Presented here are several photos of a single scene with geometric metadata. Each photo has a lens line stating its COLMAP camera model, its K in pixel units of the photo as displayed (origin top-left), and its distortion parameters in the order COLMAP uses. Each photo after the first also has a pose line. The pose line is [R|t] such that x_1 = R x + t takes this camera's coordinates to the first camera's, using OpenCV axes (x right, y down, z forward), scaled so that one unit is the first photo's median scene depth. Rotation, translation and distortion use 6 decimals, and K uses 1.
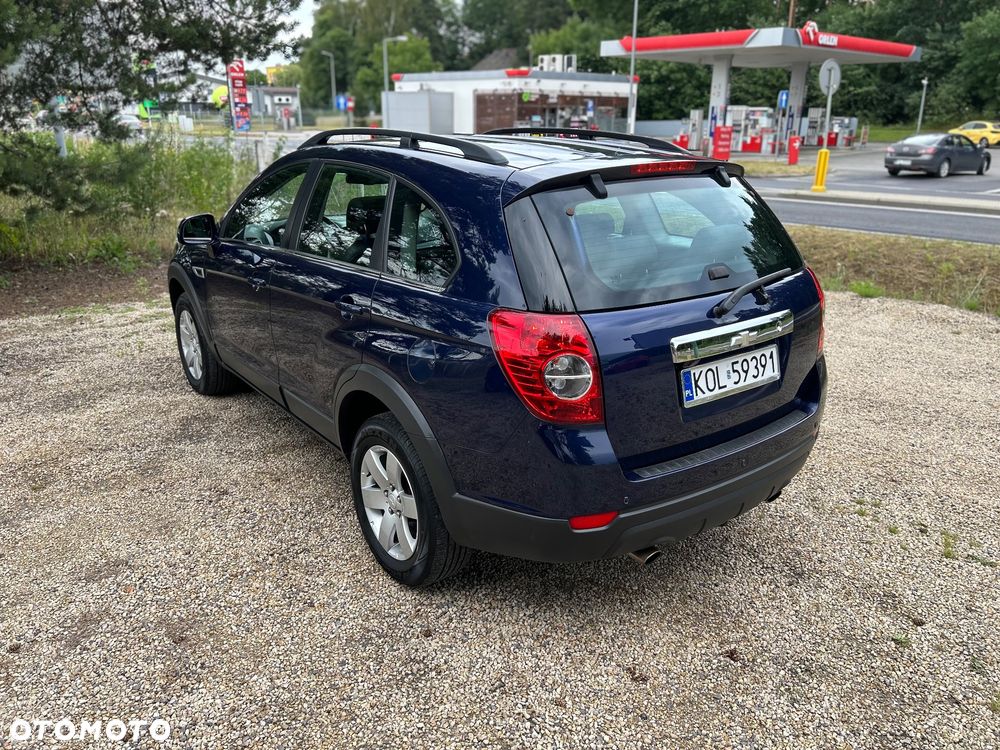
lens RADIAL K [[750.6, 0, 503.9], [0, 750.6, 375.1], [0, 0, 1]] dist [0.053023, -0.060622]
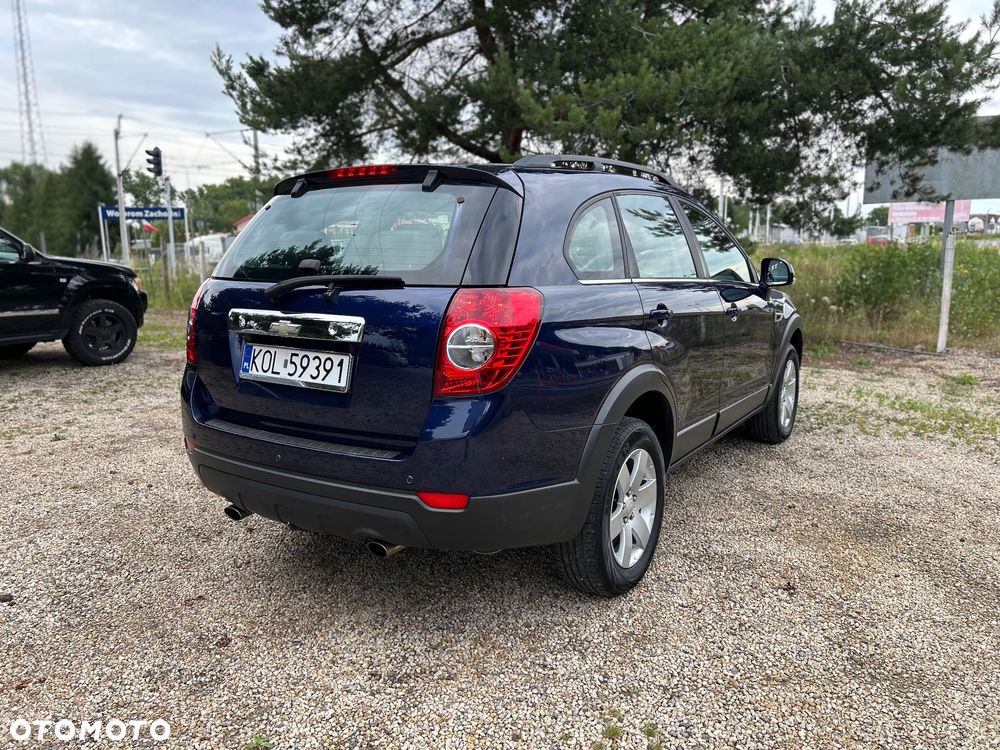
lens RADIAL K [[750.6, 0, 501.1], [0, 750.6, 369.3], [0, 0, 1]] dist [0.053023, -0.060622]
pose [[0.357055, 0.150088, -0.921946, 0.384306], [-0.299142, 0.953397, 0.039355, -0.034444], [0.884887, 0.261741, 0.385313, 0.251610]]
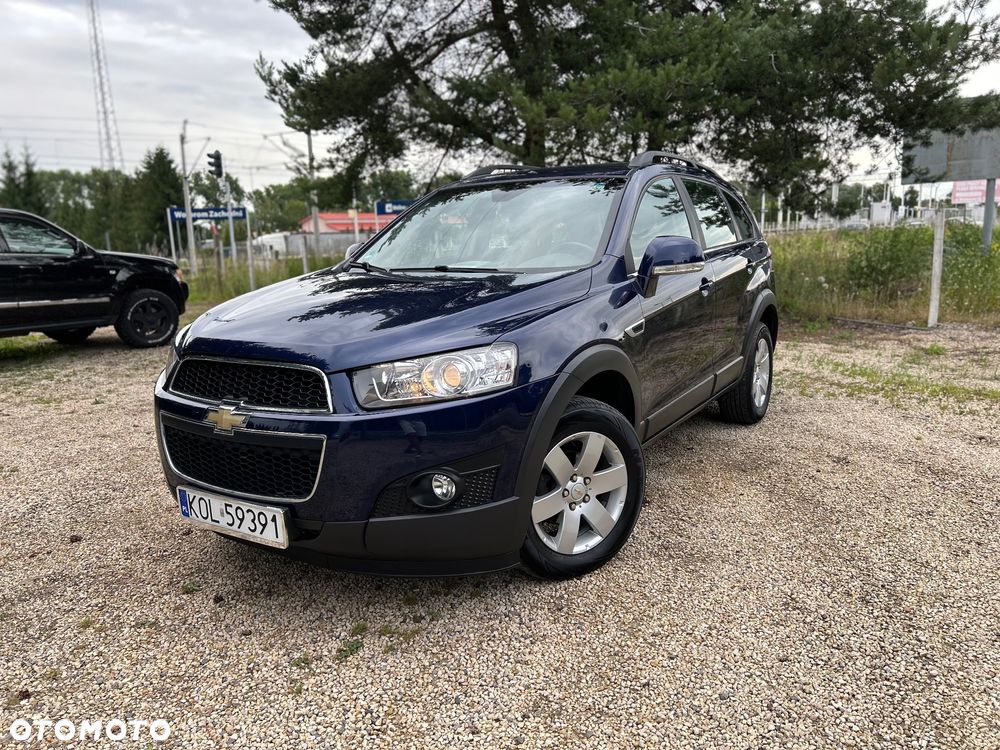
lens RADIAL K [[750.6, 0, 501.8], [0, 750.6, 372.9], [0, 0, 1]] dist [0.053023, -0.060622]
pose [[0.282163, 0.160255, -0.945887, 0.487082], [-0.286273, 0.955096, 0.076419, -0.042598], [0.915659, 0.249220, 0.315370, 0.302456]]
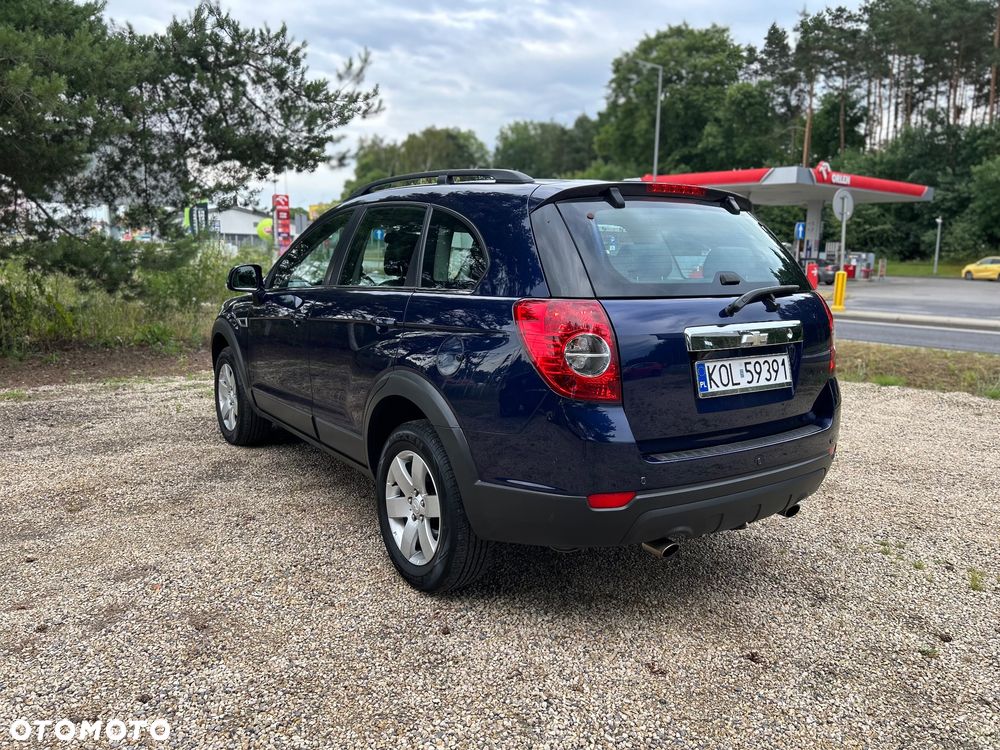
lens RADIAL K [[750.6, 0, 500.2], [0, 750.6, 376.9], [0, 0, 1]] dist [0.053023, -0.060622]
pose [[0.999111, 0.020450, -0.036860, 0.000390], [-0.026280, 0.985883, -0.165362, 0.053954], [0.032957, 0.166184, 0.985544, -0.012687]]
